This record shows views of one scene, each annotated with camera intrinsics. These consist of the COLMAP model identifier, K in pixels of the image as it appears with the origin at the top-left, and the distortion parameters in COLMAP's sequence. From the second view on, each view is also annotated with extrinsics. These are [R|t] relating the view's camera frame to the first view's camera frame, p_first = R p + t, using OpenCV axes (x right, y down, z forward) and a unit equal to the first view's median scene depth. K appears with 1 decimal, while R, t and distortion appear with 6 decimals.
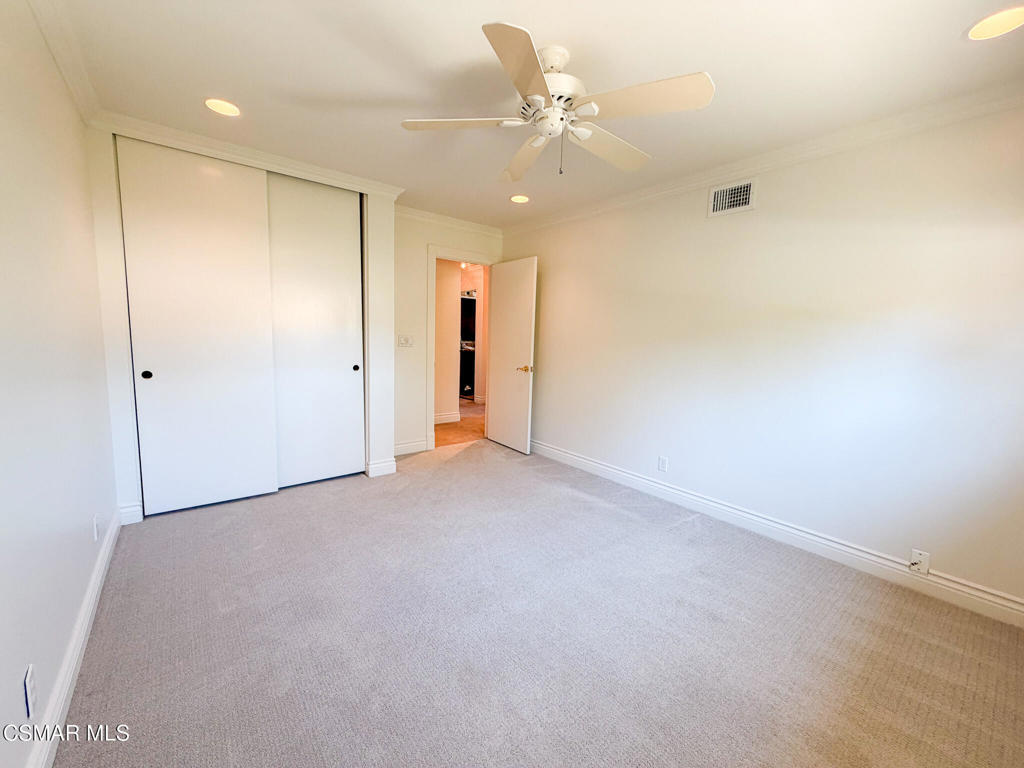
lens RADIAL K [[398.5, 0, 512.0], [0, 398.5, 384.0], [0, 0, 1]] dist [-0.014224, 0.000124]
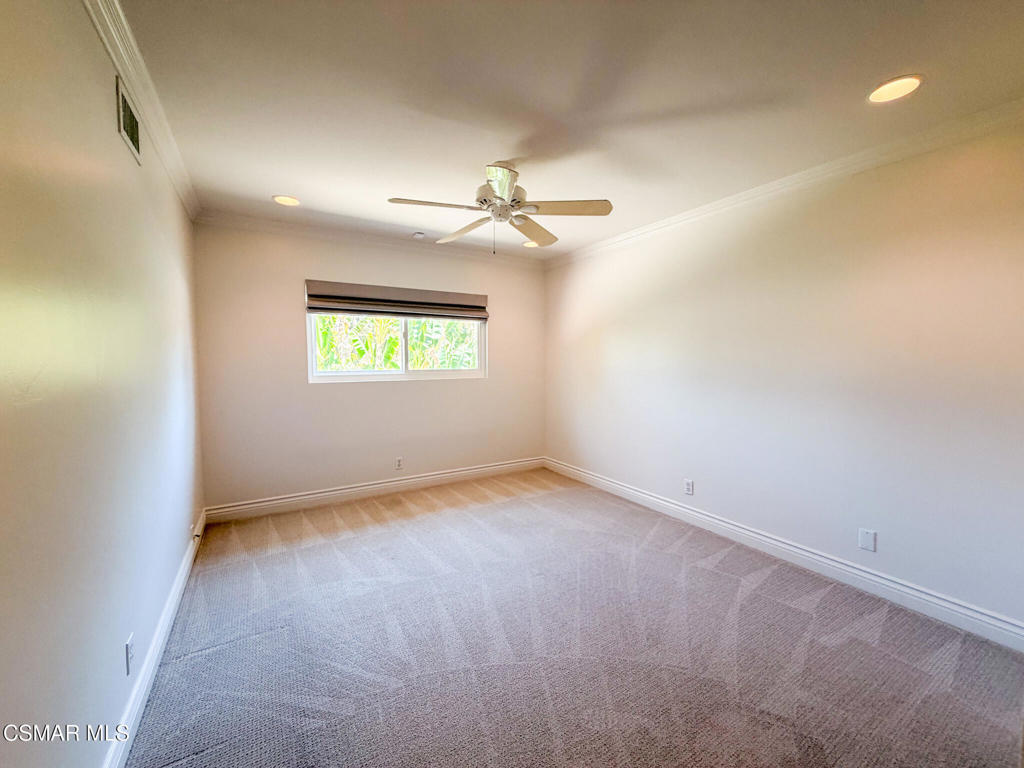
lens RADIAL K [[409.5, 0, 508.1], [0, 409.5, 384.3], [0, 0, 1]] dist [0.001485, 0.000088]
pose [[0.989258, -0.009773, -0.145856, 0.209900], [-0.000617, 0.997475, -0.071016, 0.037643], [0.146182, 0.070343, 0.986754, -0.252788]]
